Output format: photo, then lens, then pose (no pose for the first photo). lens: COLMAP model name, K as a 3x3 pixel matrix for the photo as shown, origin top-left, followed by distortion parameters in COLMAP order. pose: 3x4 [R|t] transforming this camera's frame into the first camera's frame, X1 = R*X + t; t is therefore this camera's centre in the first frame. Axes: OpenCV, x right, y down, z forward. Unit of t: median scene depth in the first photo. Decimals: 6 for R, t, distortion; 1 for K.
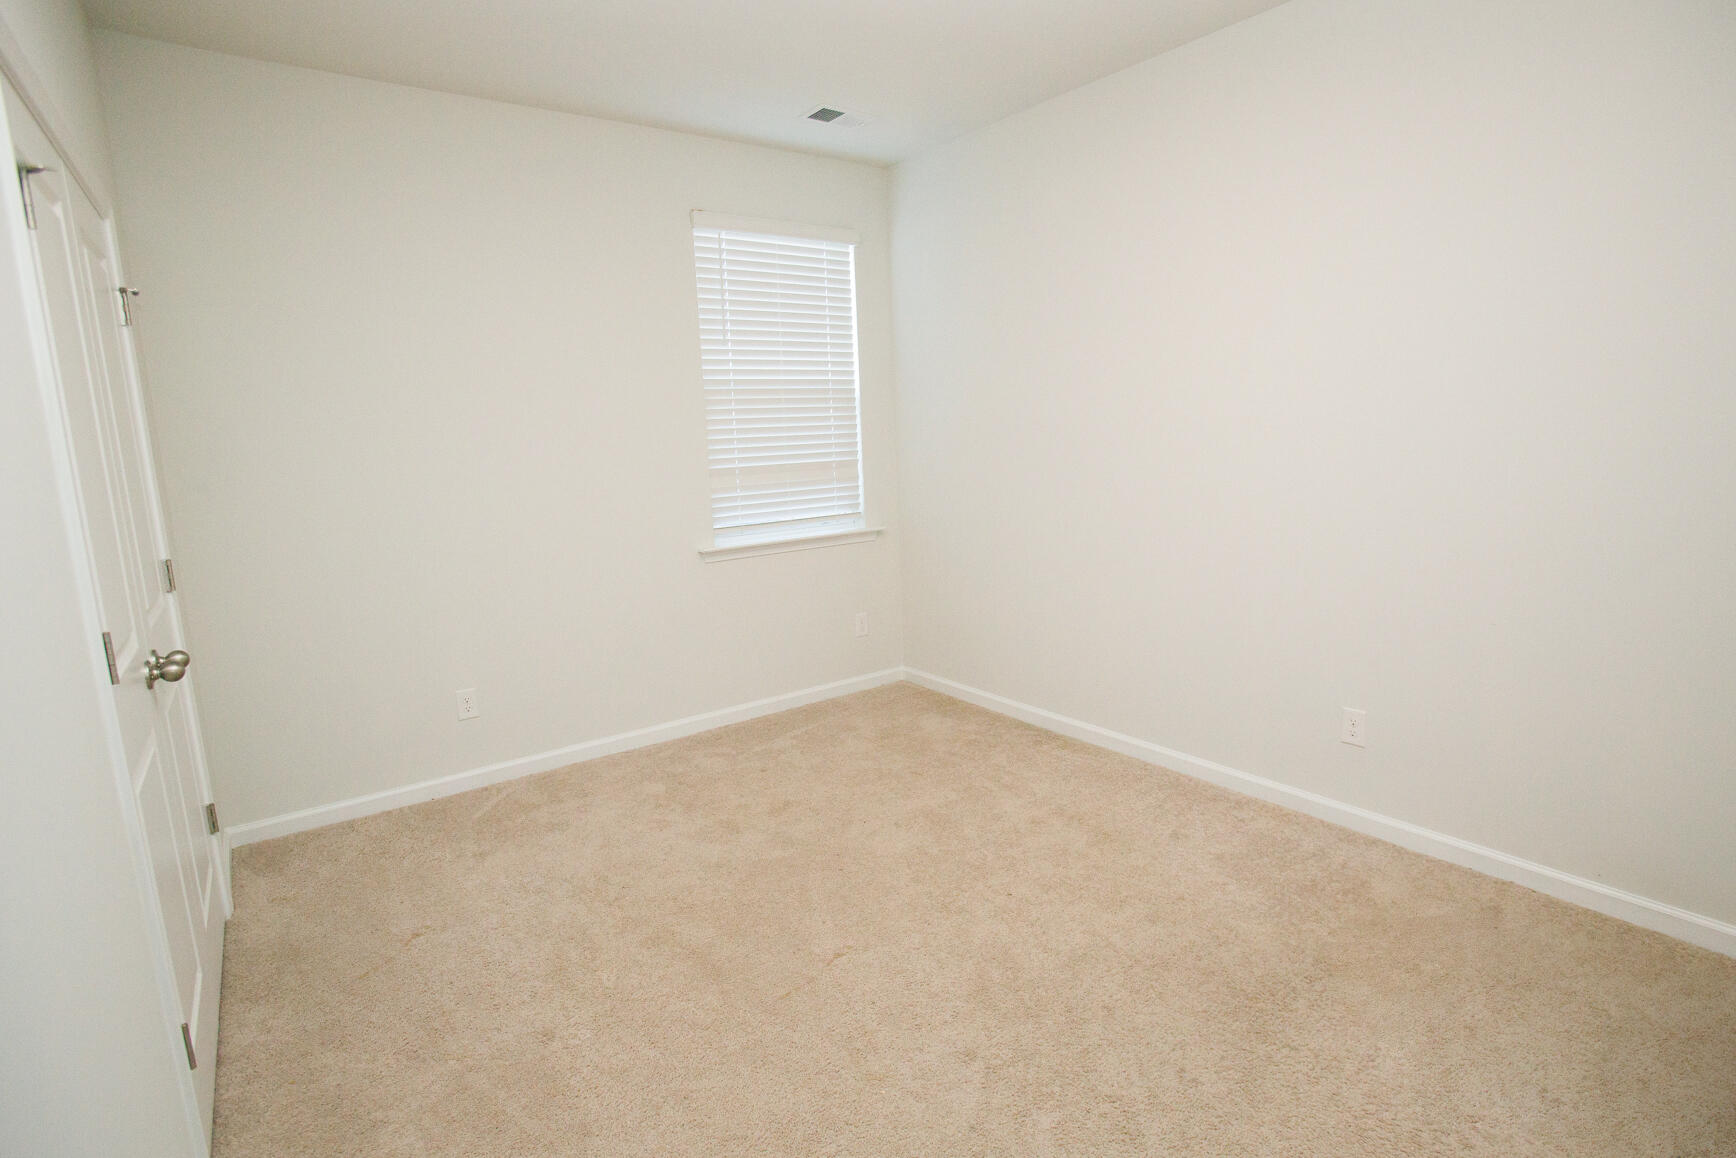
lens RADIAL K [[862.1, 0, 866.3], [0, 862.1, 570.8], [0, 0, 1]] dist [-0.030361, -0.000074]
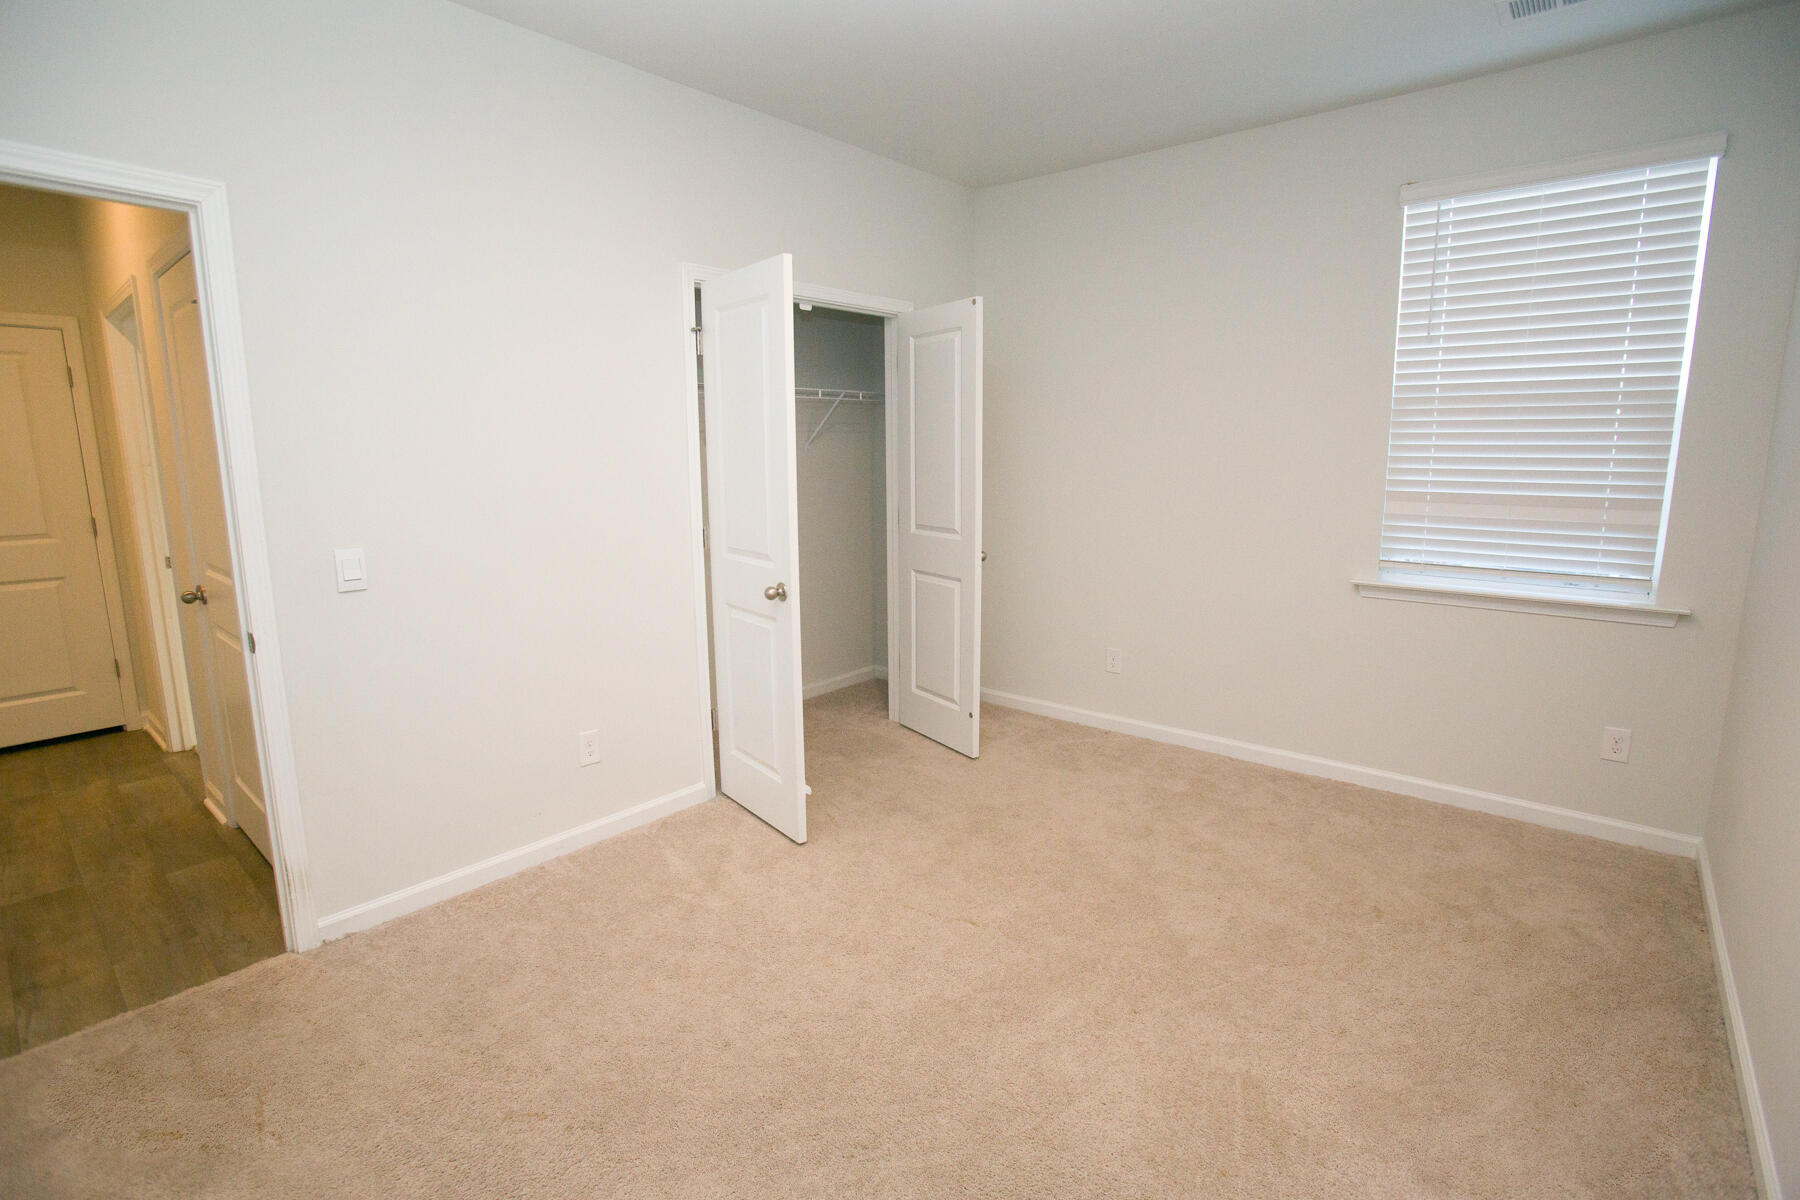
lens RADIAL K [[864.9, 0, 901.0], [0, 864.9, 601.5], [0, 0, 1]] dist [0.024040, 0.000975]
pose [[0.285369, 0.222953, -0.932125, 0.500664], [-0.166477, 0.969313, 0.180882, -0.085651], [0.943849, 0.103559, 0.313728, 0.274566]]
